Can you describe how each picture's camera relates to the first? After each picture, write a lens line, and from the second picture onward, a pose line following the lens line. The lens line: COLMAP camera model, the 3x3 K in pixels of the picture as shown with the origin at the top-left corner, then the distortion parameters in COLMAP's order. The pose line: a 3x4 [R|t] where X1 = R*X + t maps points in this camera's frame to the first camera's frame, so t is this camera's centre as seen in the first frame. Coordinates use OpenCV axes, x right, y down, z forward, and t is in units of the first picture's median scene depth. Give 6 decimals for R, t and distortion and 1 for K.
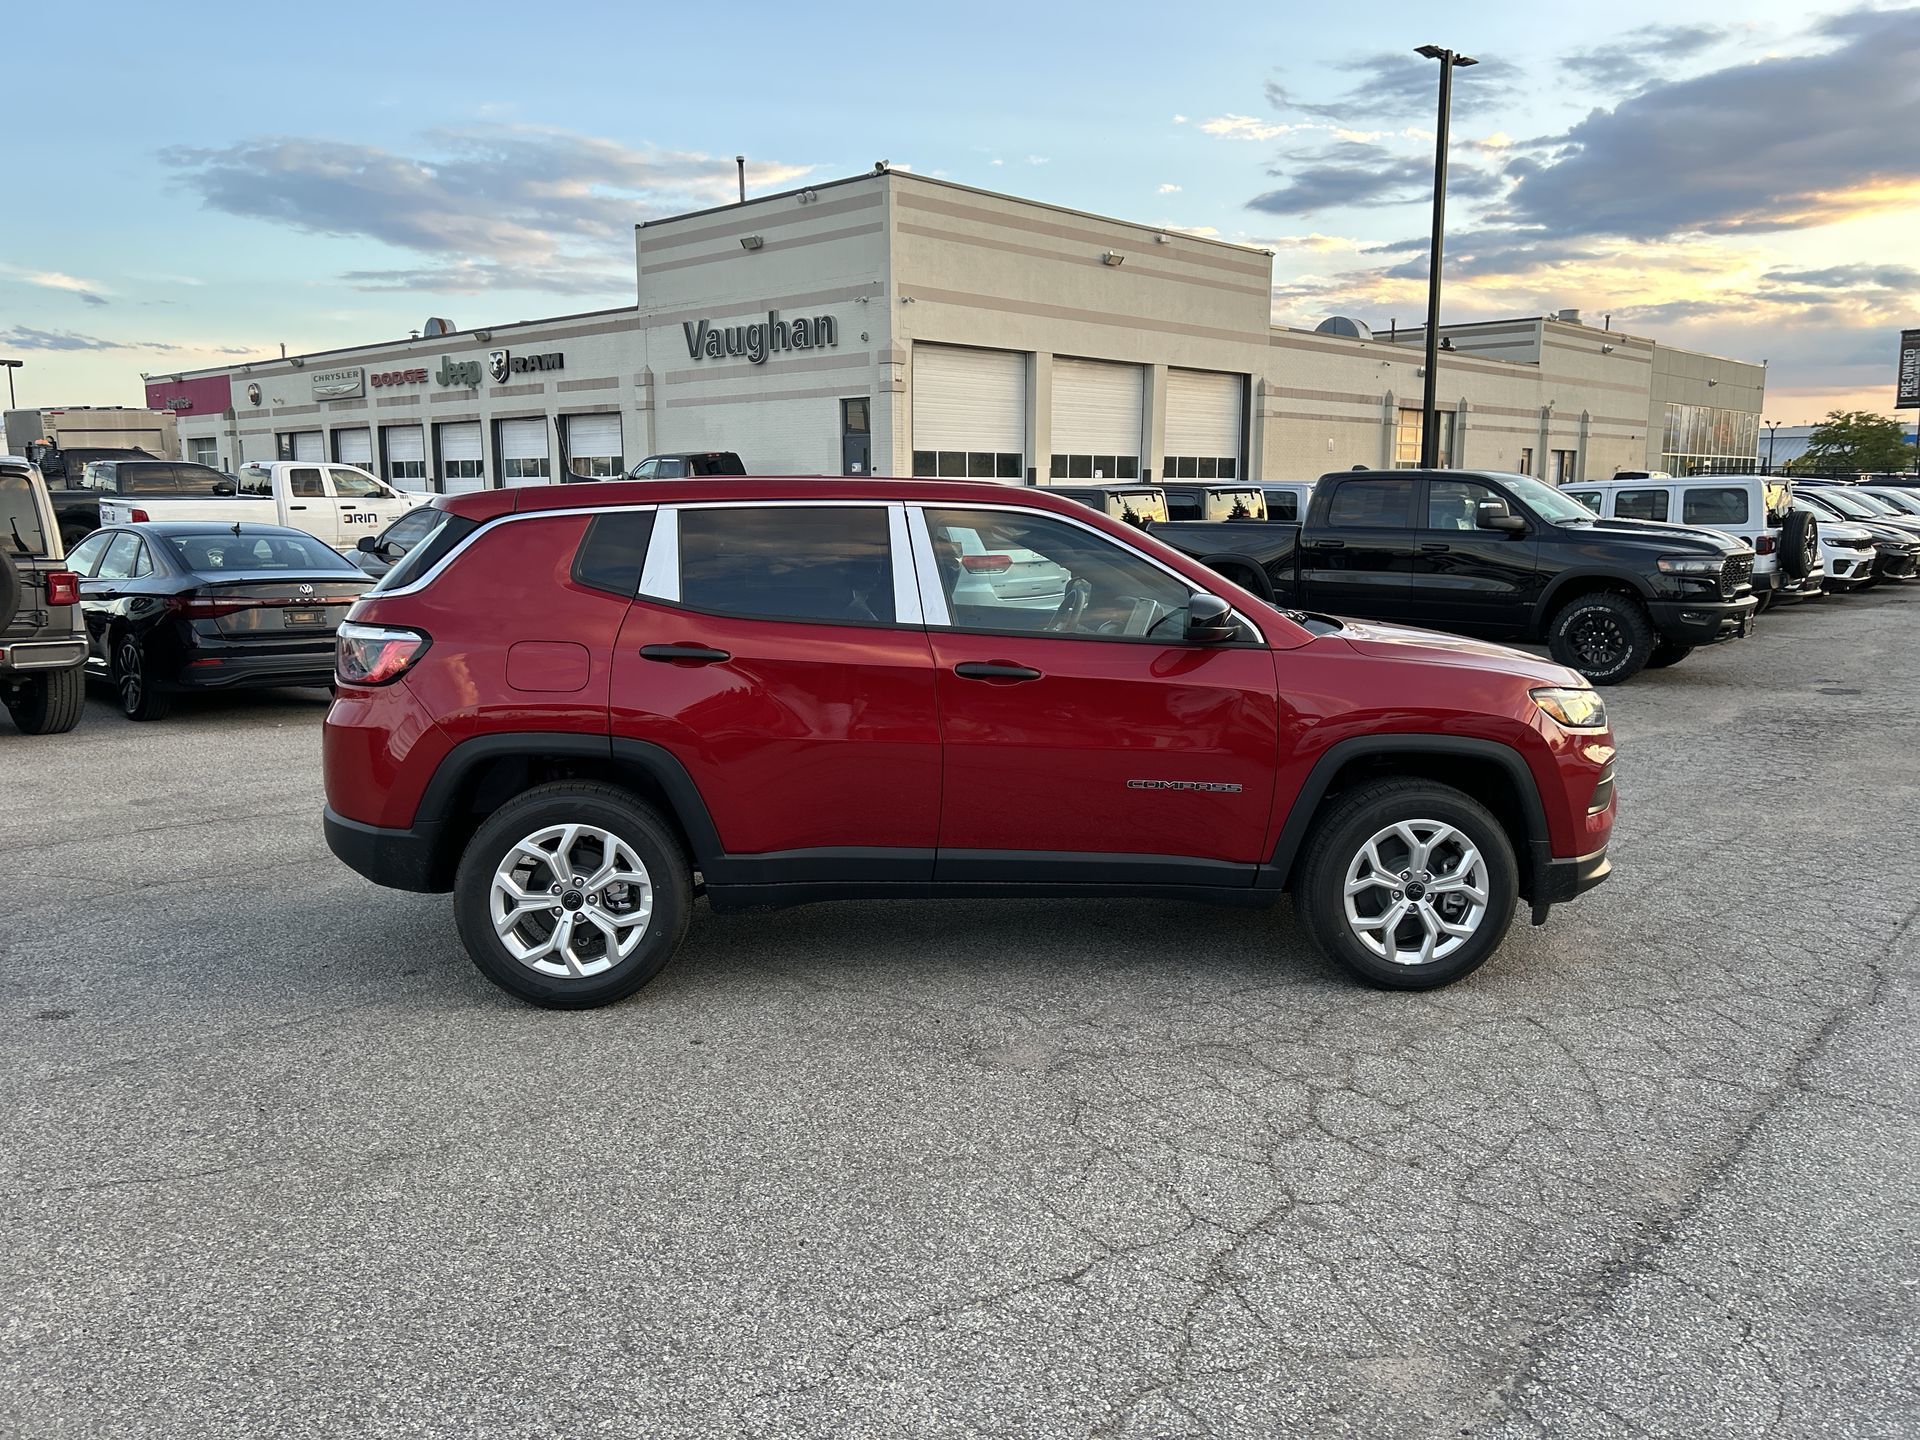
lens RADIAL K [[1434.1, 0, 950.8], [0, 1434.1, 724.3], [0, 0, 1]] dist [0.060118, -0.062754]
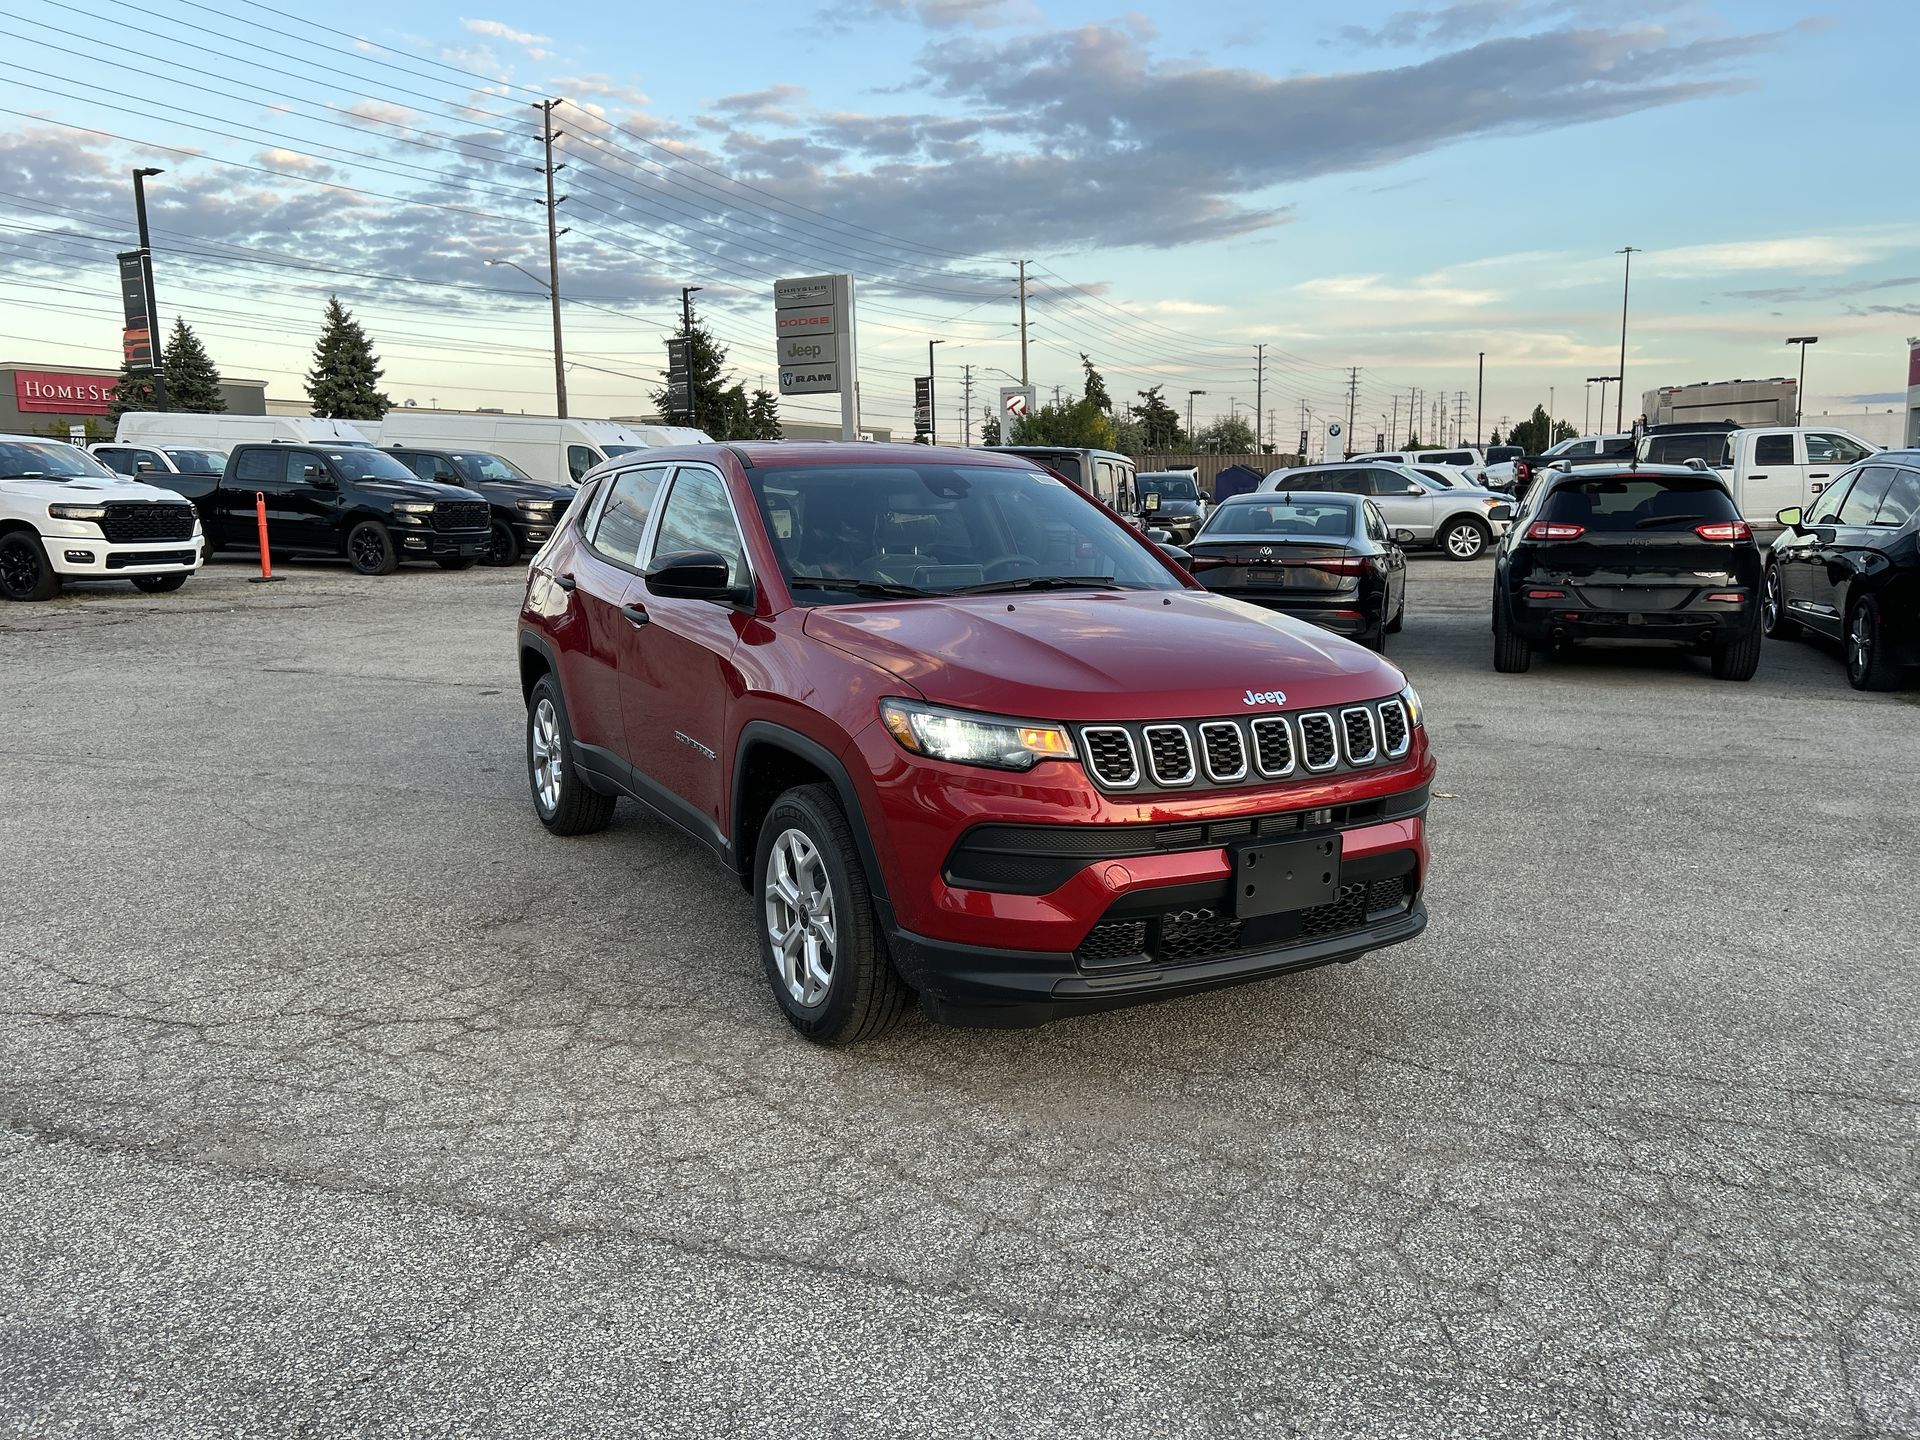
lens RADIAL K [[1434.1, 0, 948.4], [0, 1434.1, 715.9], [0, 0, 1]] dist [0.060118, -0.062754]
pose [[0.403988, 0.134427, -0.904833, 0.165657], [-0.124047, 0.988057, 0.091406, -0.013055], [0.906314, 0.075315, 0.415839, 0.109246]]
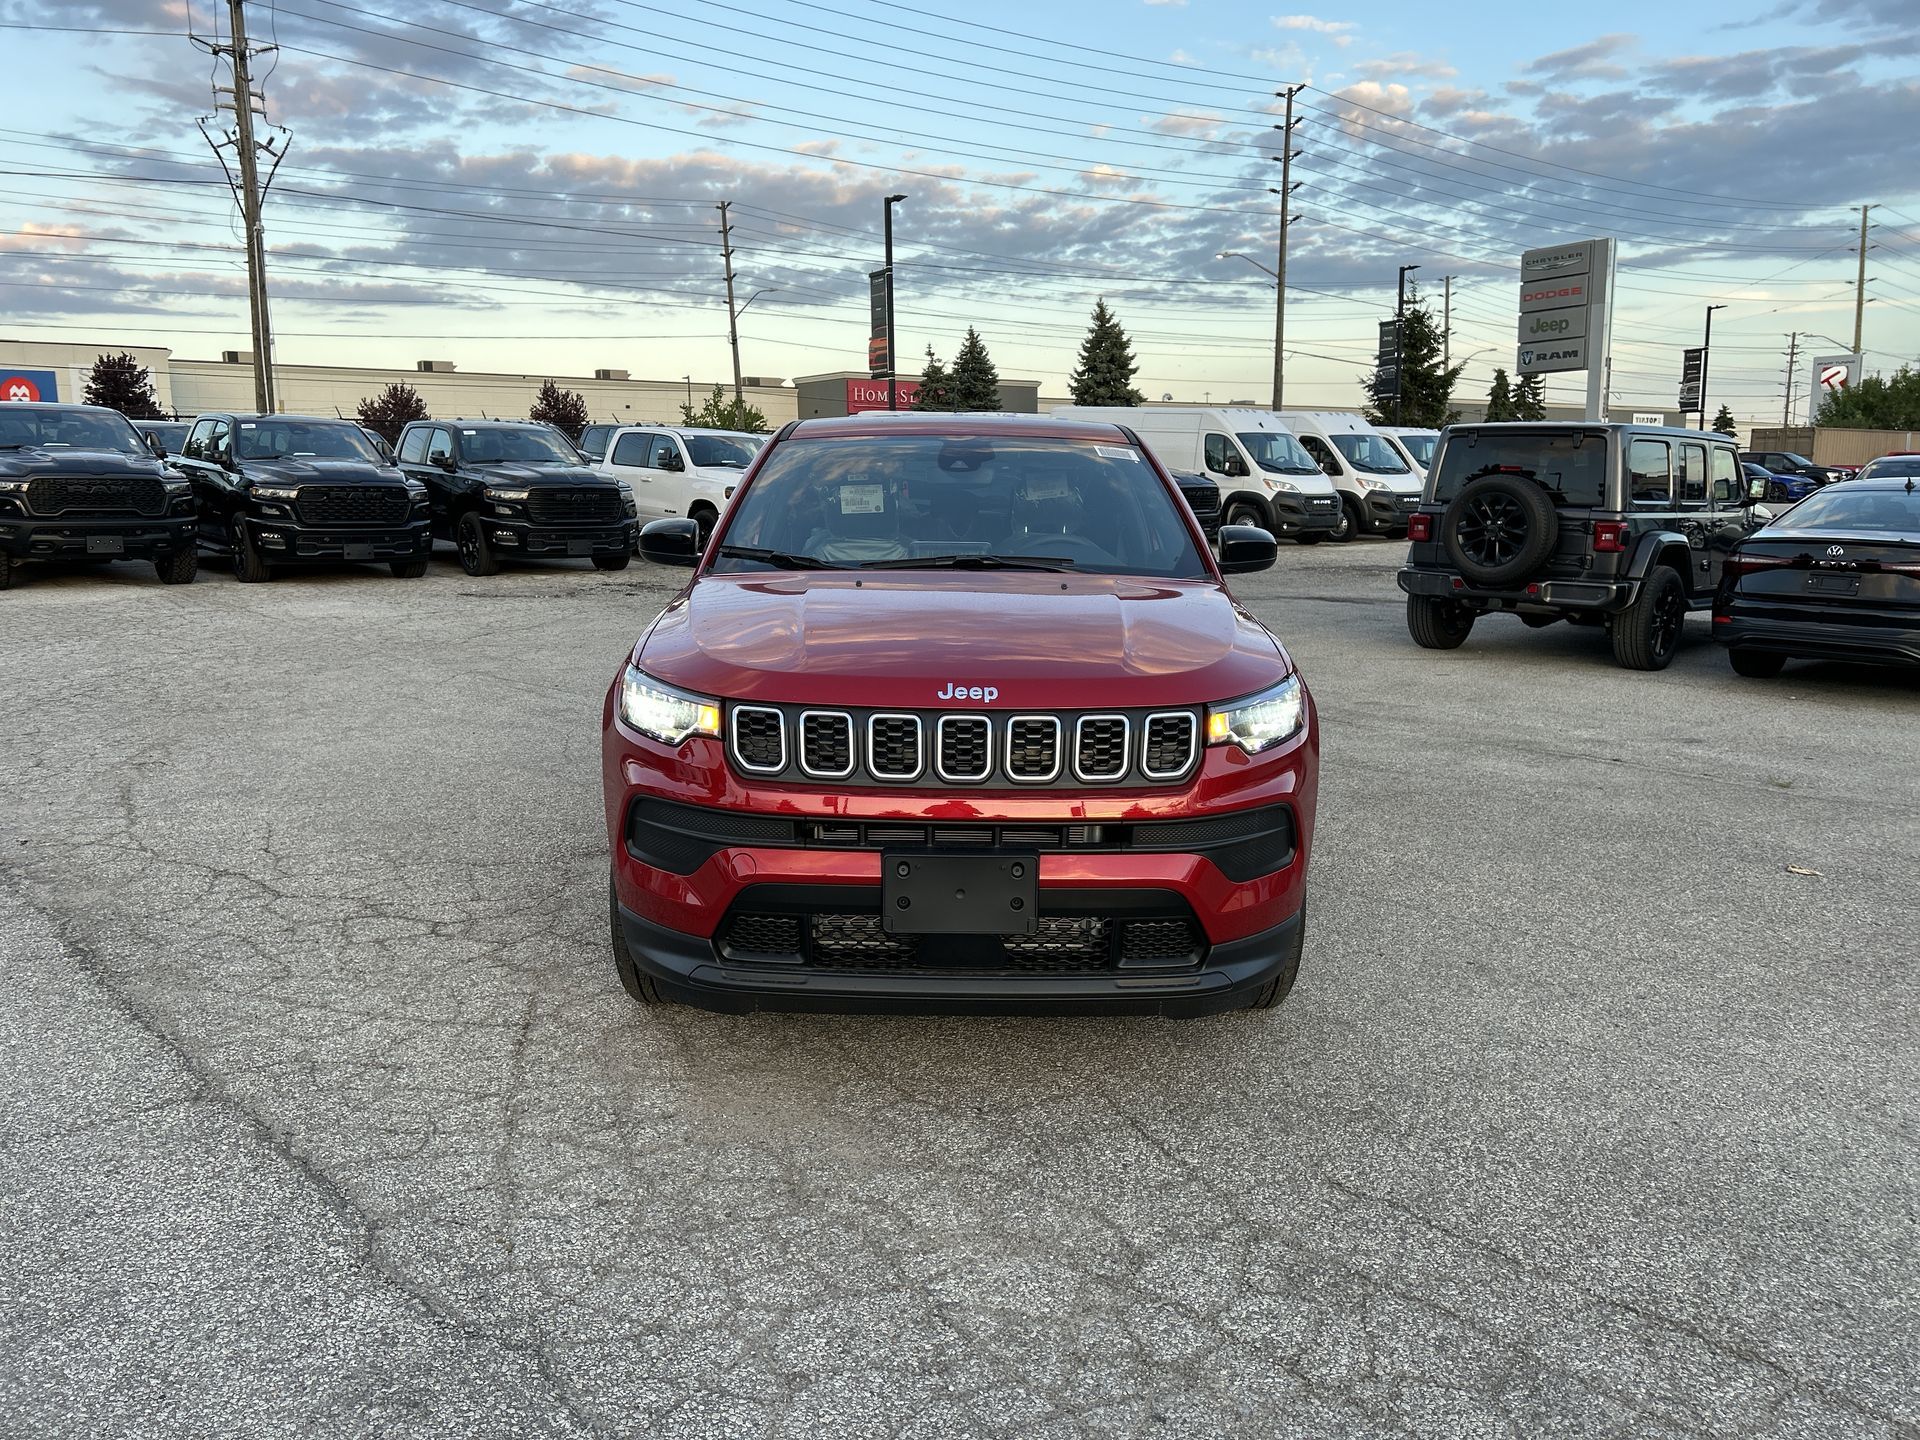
lens RADIAL K [[1434.1, 0, 952.0], [0, 1434.1, 726.1], [0, 0, 1]] dist [0.060118, -0.062754]
pose [[-0.095454, 0.161300, -0.982278, 0.171677], [-0.145074, 0.973994, 0.174037, -0.022214], [0.984806, 0.159116, -0.069572, 0.185712]]
